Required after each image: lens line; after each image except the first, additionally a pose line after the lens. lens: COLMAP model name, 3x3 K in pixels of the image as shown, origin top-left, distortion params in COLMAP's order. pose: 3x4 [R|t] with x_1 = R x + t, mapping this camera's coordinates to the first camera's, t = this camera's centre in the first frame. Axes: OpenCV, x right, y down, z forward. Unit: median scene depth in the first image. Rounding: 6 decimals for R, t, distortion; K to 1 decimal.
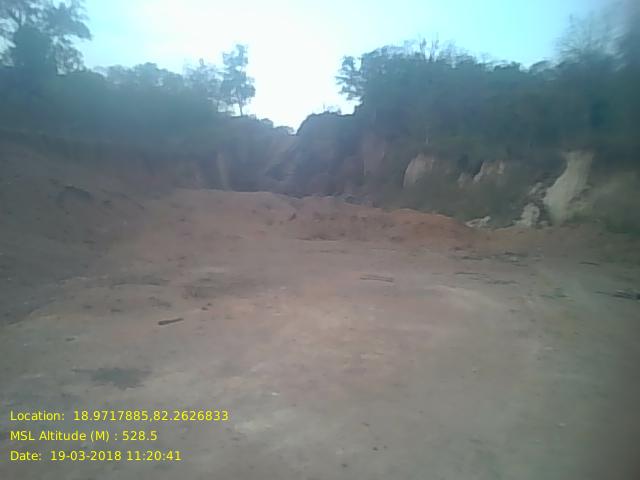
lens RADIAL K [[555.8, 0, 319.7], [0, 555.8, 237.0], [0, 0, 1]] dist [0.091768, -0.201319]
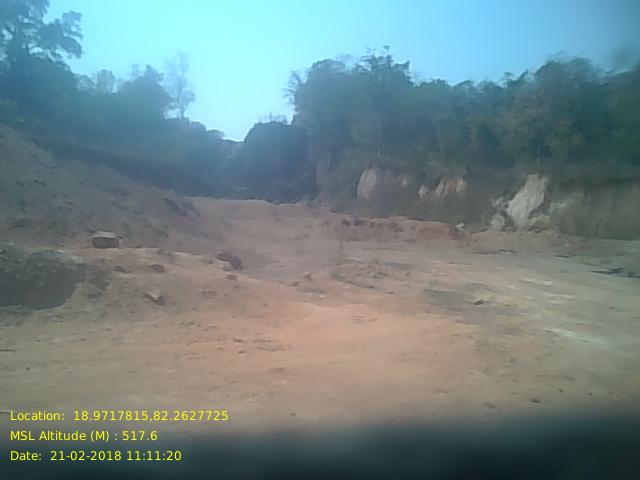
lens RADIAL K [[555.8, 0, 319.7], [0, 555.8, 237.0], [0, 0, 1]] dist [0.091768, -0.201319]
pose [[0.989735, 0.000028, 0.142916, -0.112091], [0.000900, 0.999979, -0.006431, 0.001622], [-0.142914, 0.006494, 0.989714, -0.115296]]
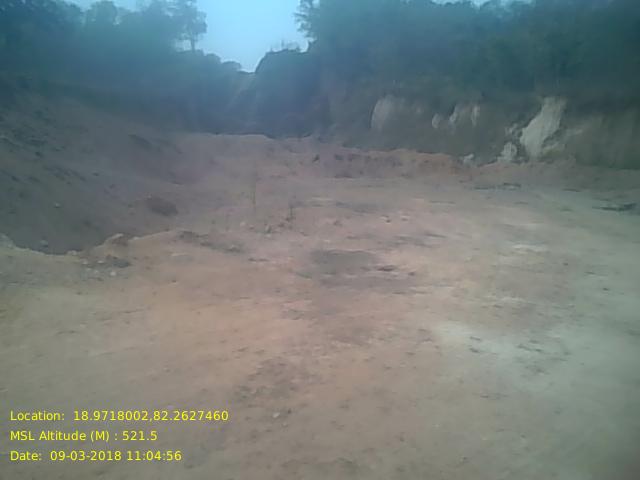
lens RADIAL K [[561.1, 0, 320.0], [0, 561.1, 240.0], [0, 0, 1]] dist [0.072526, -0.212794]
pose [[0.994925, -0.033717, 0.094805, -0.072104], [0.022885, 0.993319, 0.113106, 0.000293], [-0.097985, -0.110363, 0.989050, -0.080243]]
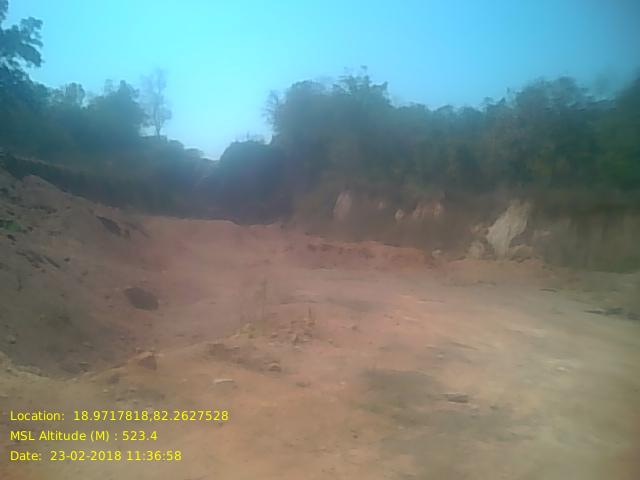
lens RADIAL K [[557.9, 0, 322.5], [0, 557.9, 229.8], [0, 0, 1]] dist [0.078715, -0.155496]
pose [[0.983094, 0.025040, 0.181379, -0.087312], [-0.014603, 0.998172, -0.058651, -0.003097], [-0.182516, 0.055011, 0.981663, -0.063138]]
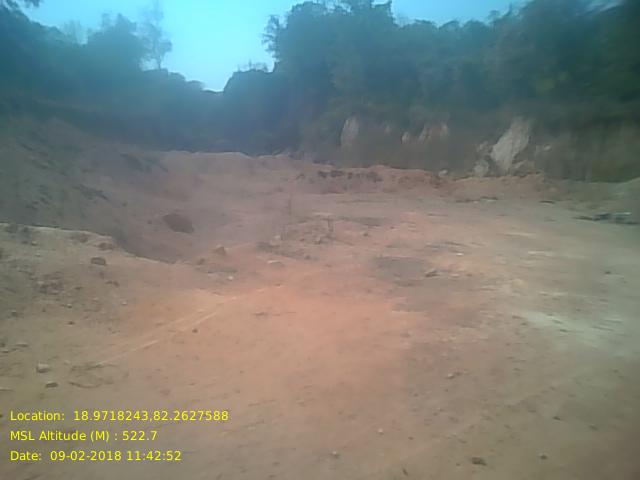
lens RADIAL K [[557.9, 0, 322.5], [0, 557.9, 229.8], [0, 0, 1]] dist [0.078715, -0.155496]
pose [[0.985479, -0.046290, 0.163367, -0.094093], [0.035362, 0.996977, 0.069179, -0.000271], [-0.166076, -0.062398, 0.984137, -0.090840]]
